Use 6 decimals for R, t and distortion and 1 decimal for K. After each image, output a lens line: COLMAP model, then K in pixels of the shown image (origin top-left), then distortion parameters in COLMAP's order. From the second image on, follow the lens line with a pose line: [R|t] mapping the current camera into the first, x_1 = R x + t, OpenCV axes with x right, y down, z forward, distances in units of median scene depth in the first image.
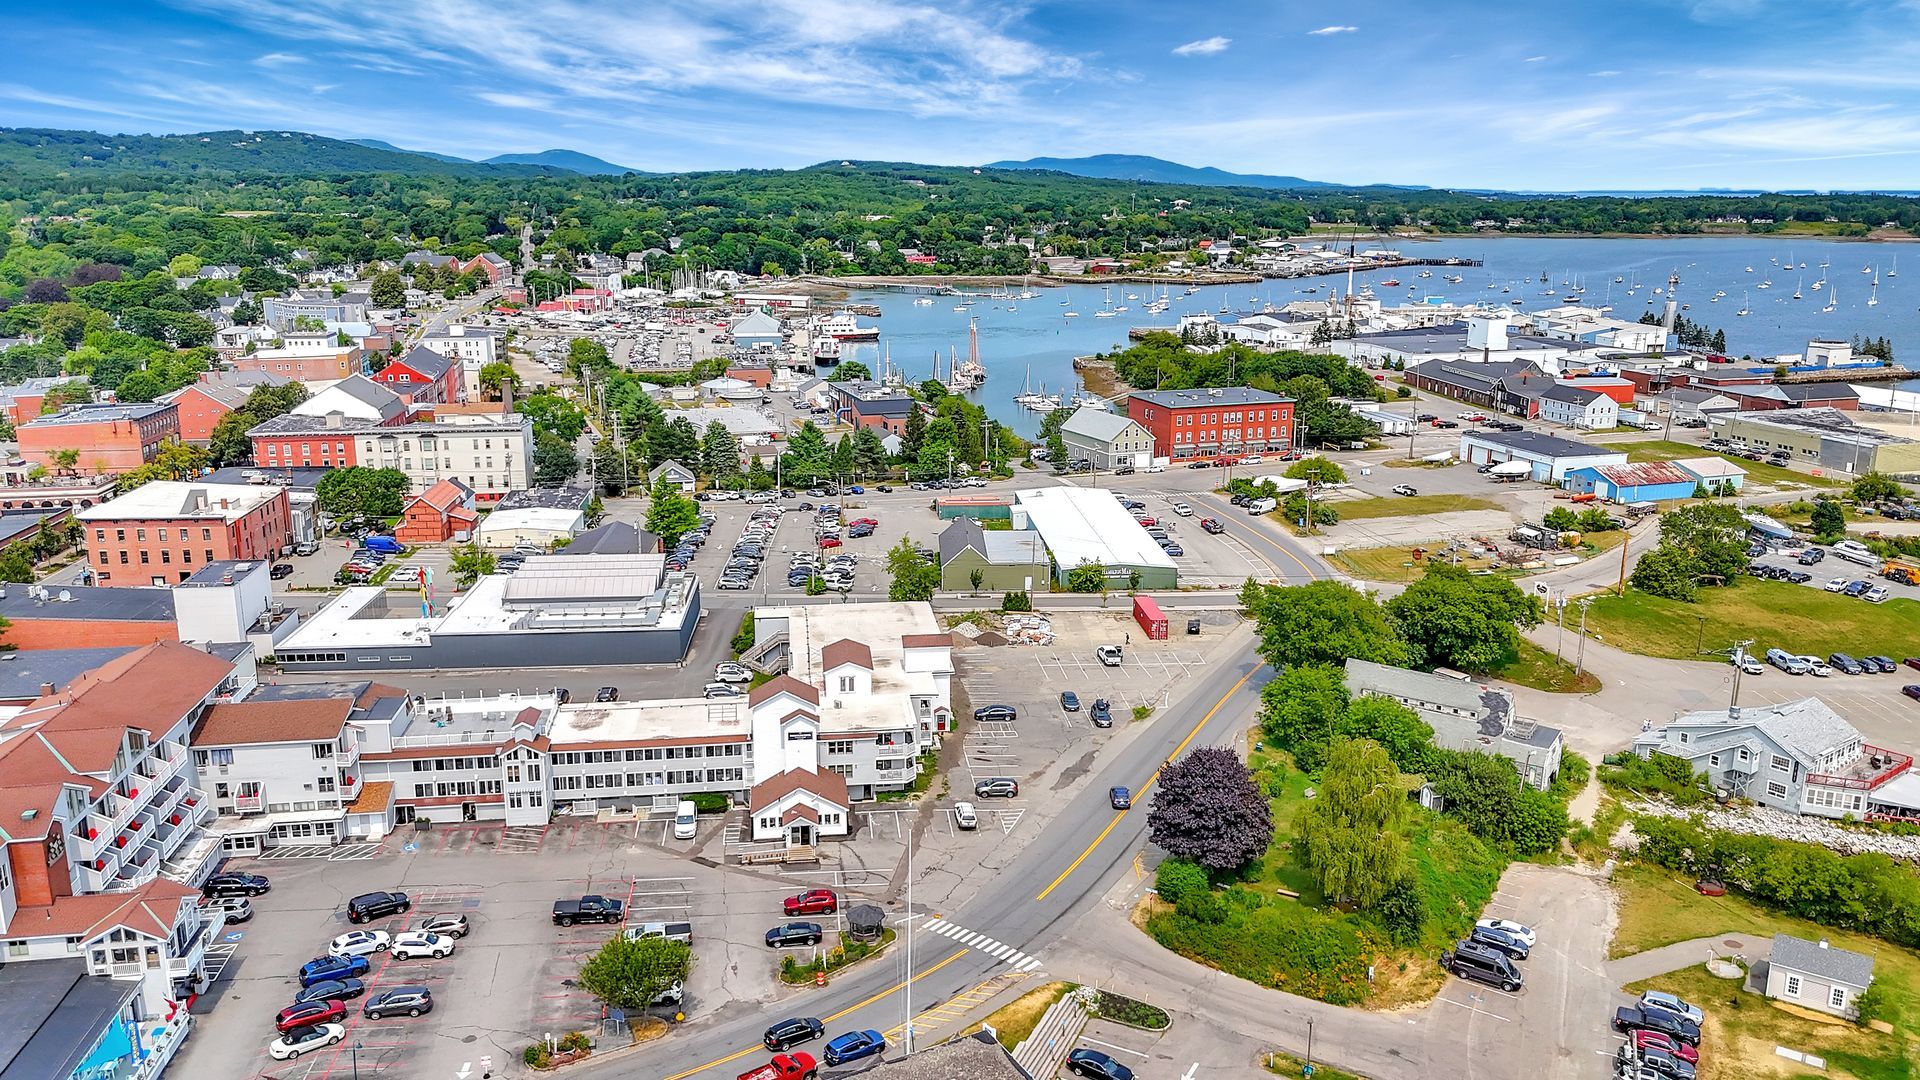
lens RADIAL K [[1405.7, 0, 963.0], [0, 1405.7, 535.4], [0, 0, 1]] dist [0.071191, -0.080369]
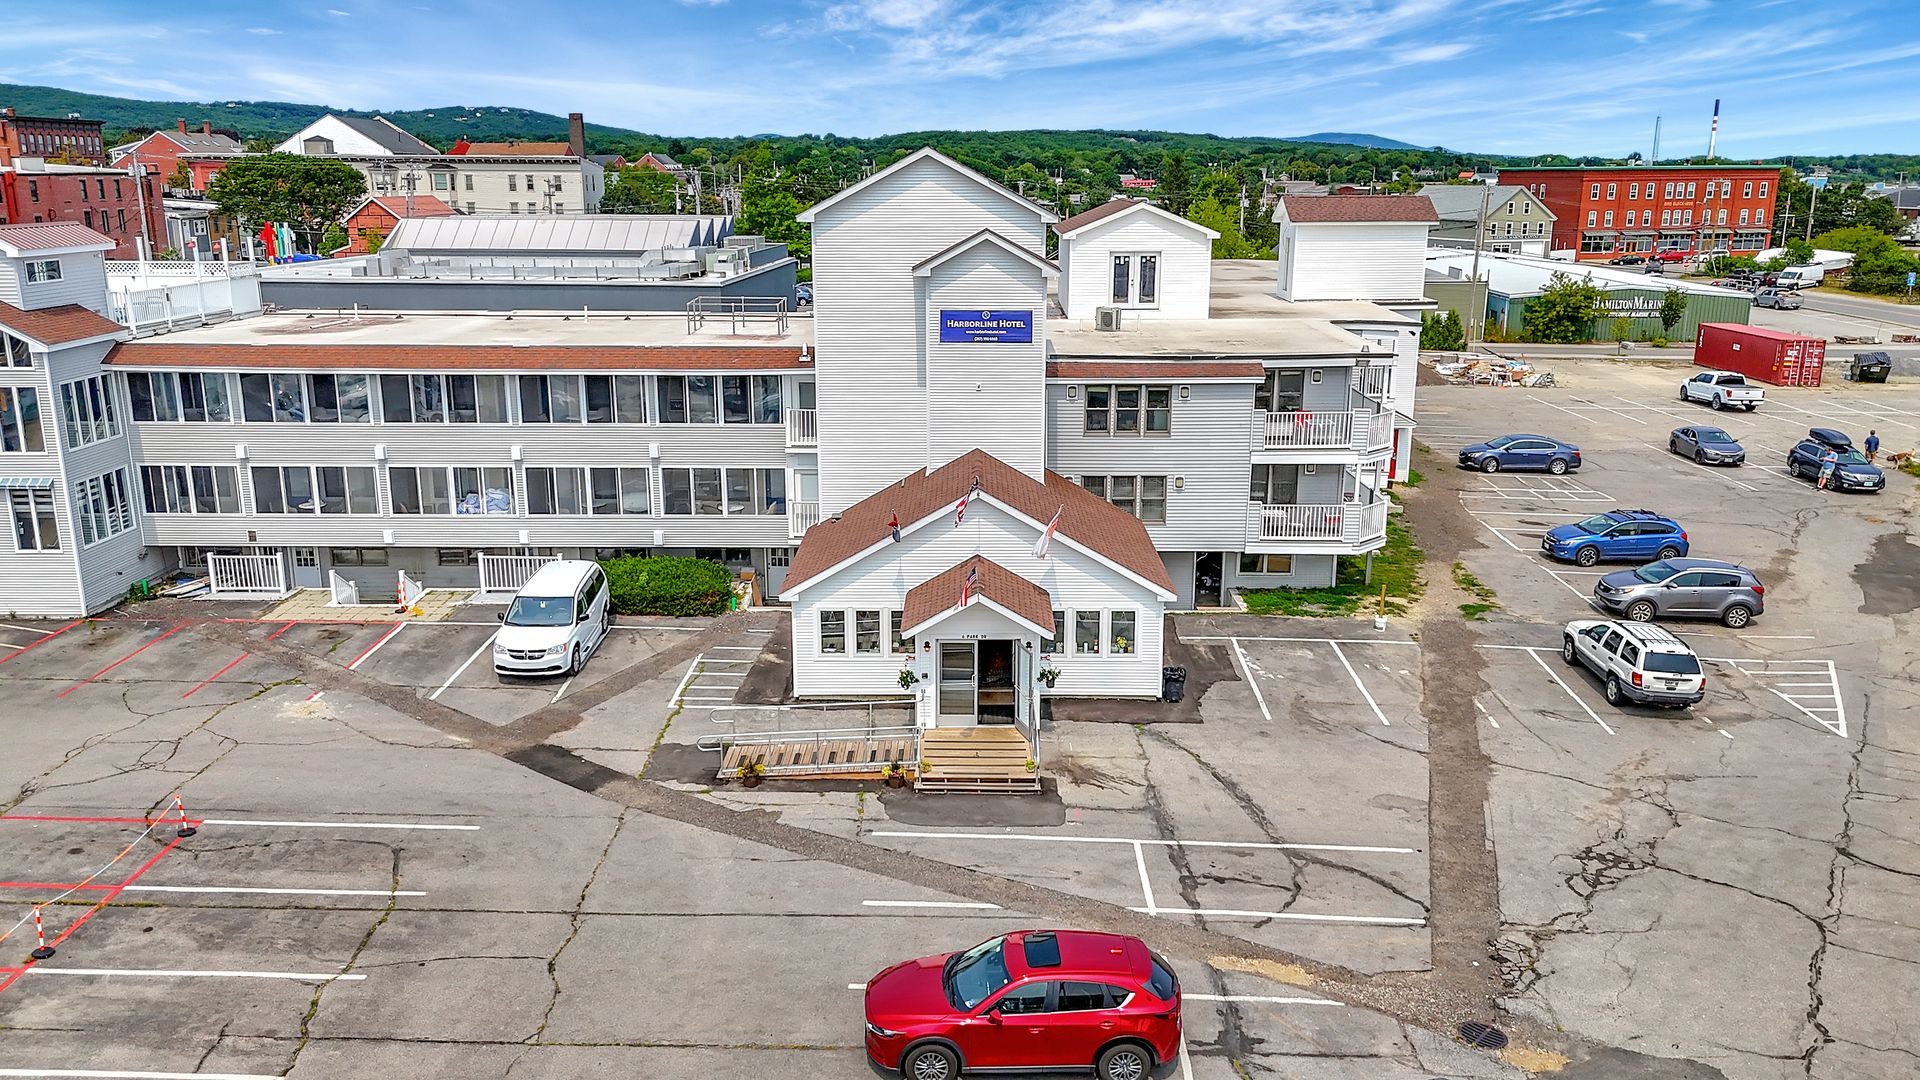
lens RADIAL K [[1443.2, 0, 968.9], [0, 1443.2, 537.4], [0, 0, 1]] dist [0.064896, -0.059485]
pose [[0.990934, 0.031394, -0.130629, -0.078031], [-0.030307, 0.999488, 0.010299, 0.169189], [0.130885, -0.006247, 0.991378, 0.691833]]
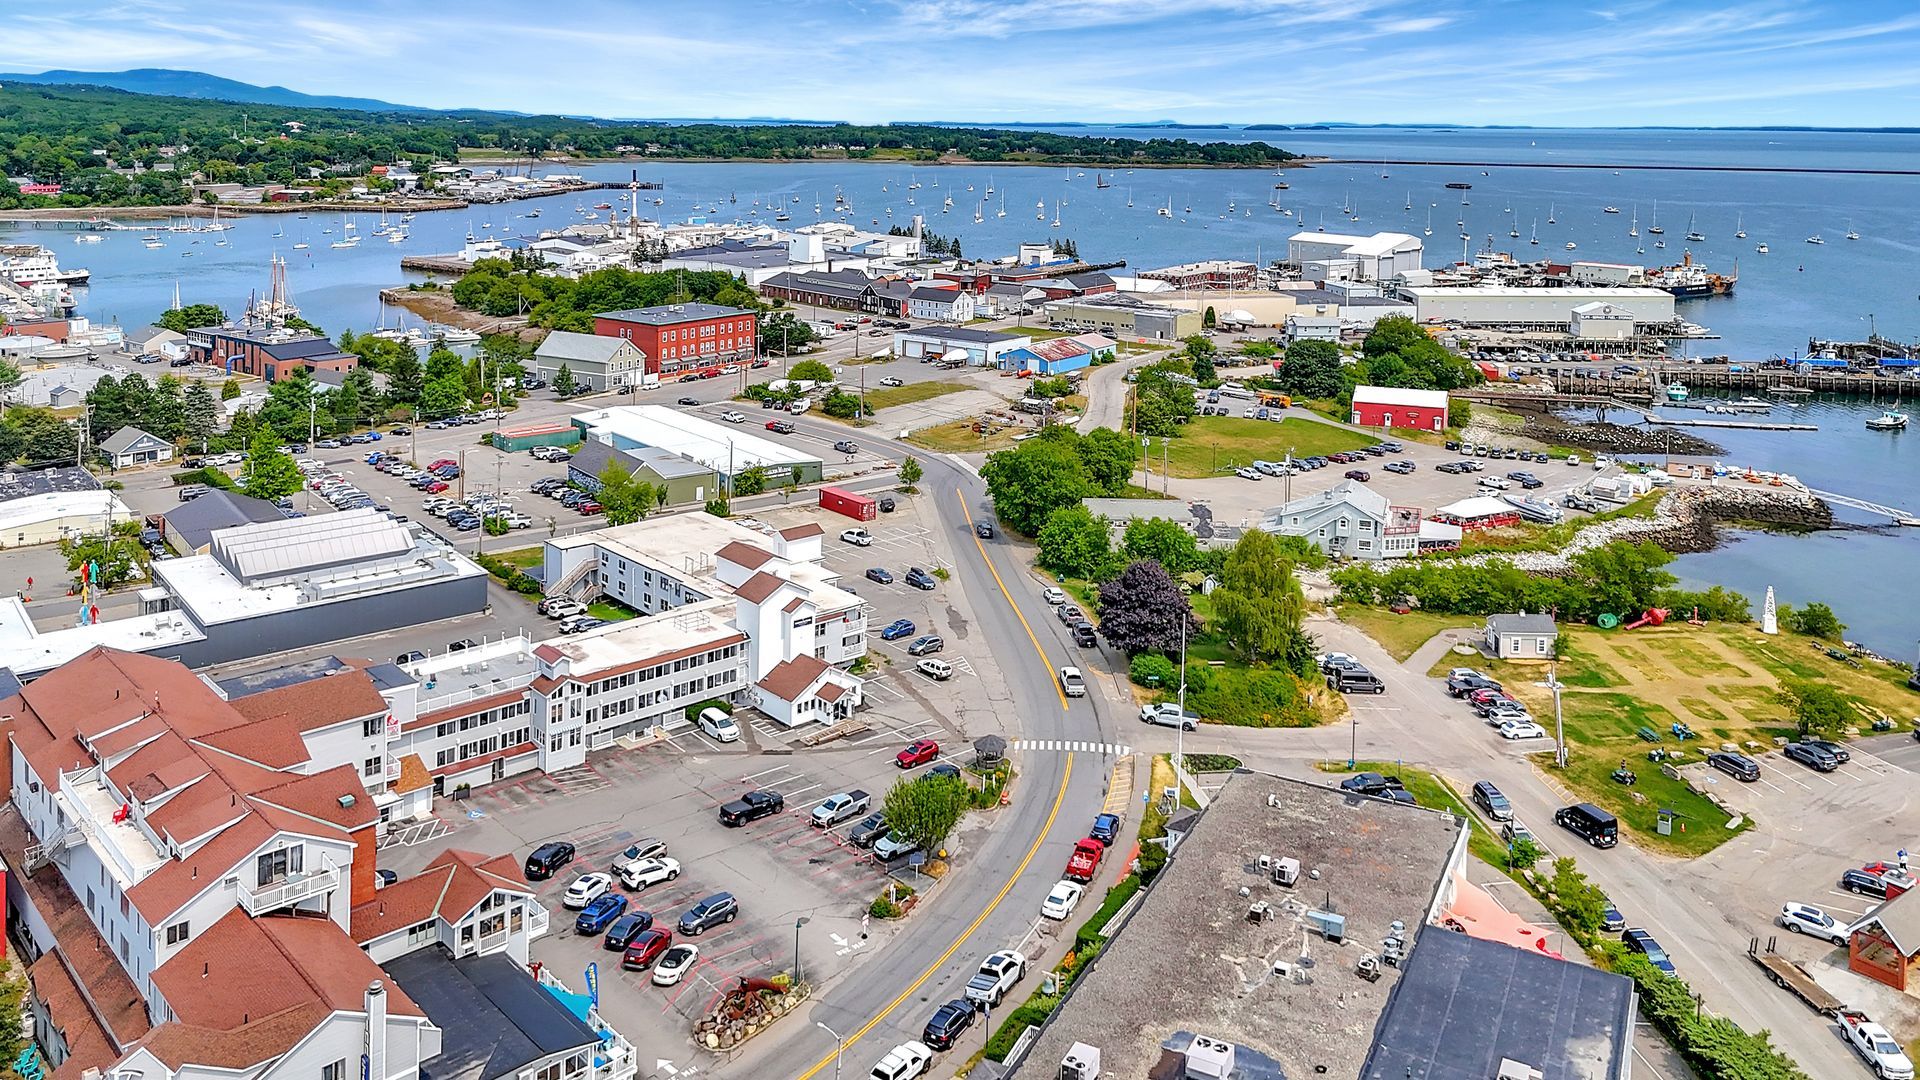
lens RADIAL K [[1467.1, 0, 966.3], [0, 1467.1, 214.4], [0, 0, 1]] dist [0.052308, -0.072644]
pose [[0.824988, -0.026408, 0.564533, -0.601290], [0.122389, 0.983551, -0.132846, 0.001121], [-0.551739, 0.178689, 0.814650, -0.034864]]
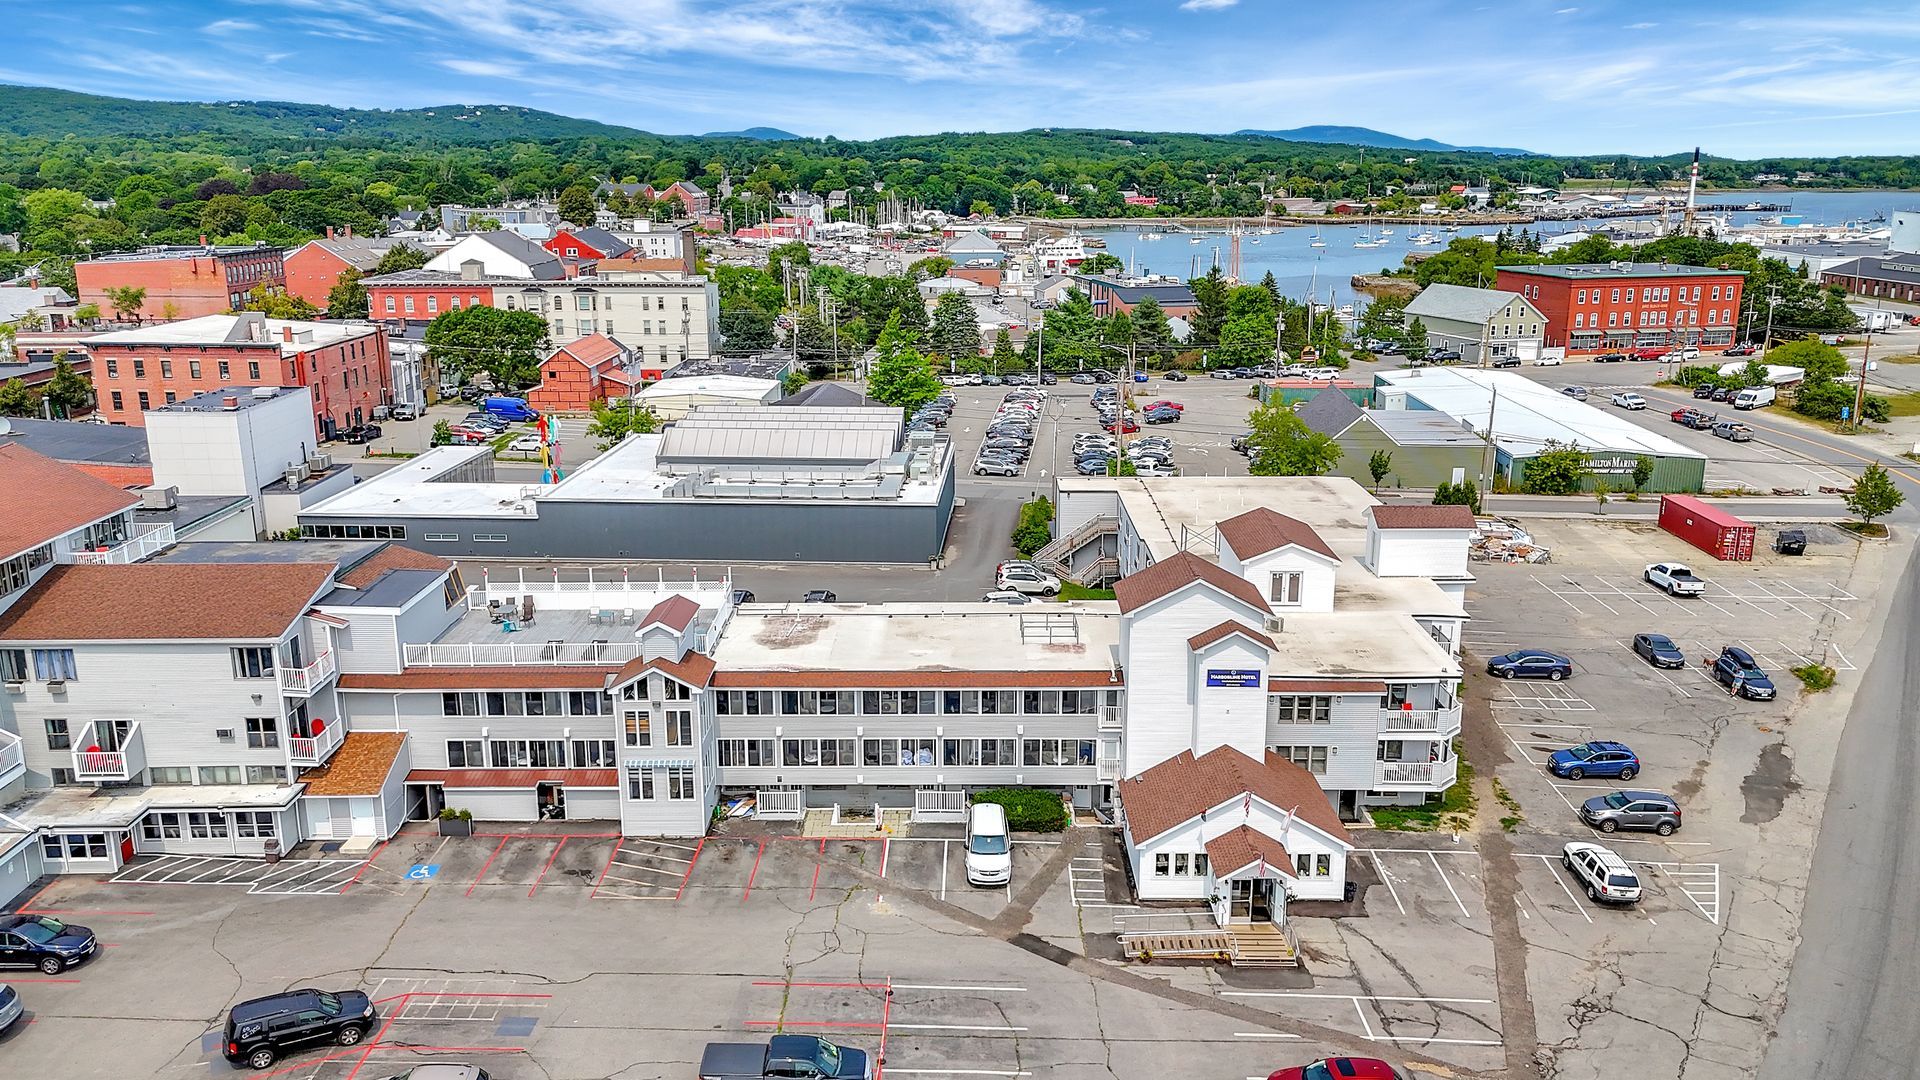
lens RADIAL K [[1431.3, 0, 971.4], [0, 1431.3, 523.5], [0, 0, 1]] dist [0.077380, -0.079225]
pose [[0.991674, 0.027710, -0.125757, -0.135123], [-0.027088, 0.999611, 0.006652, 0.085902], [0.125893, -0.003190, 0.992039, 0.492646]]
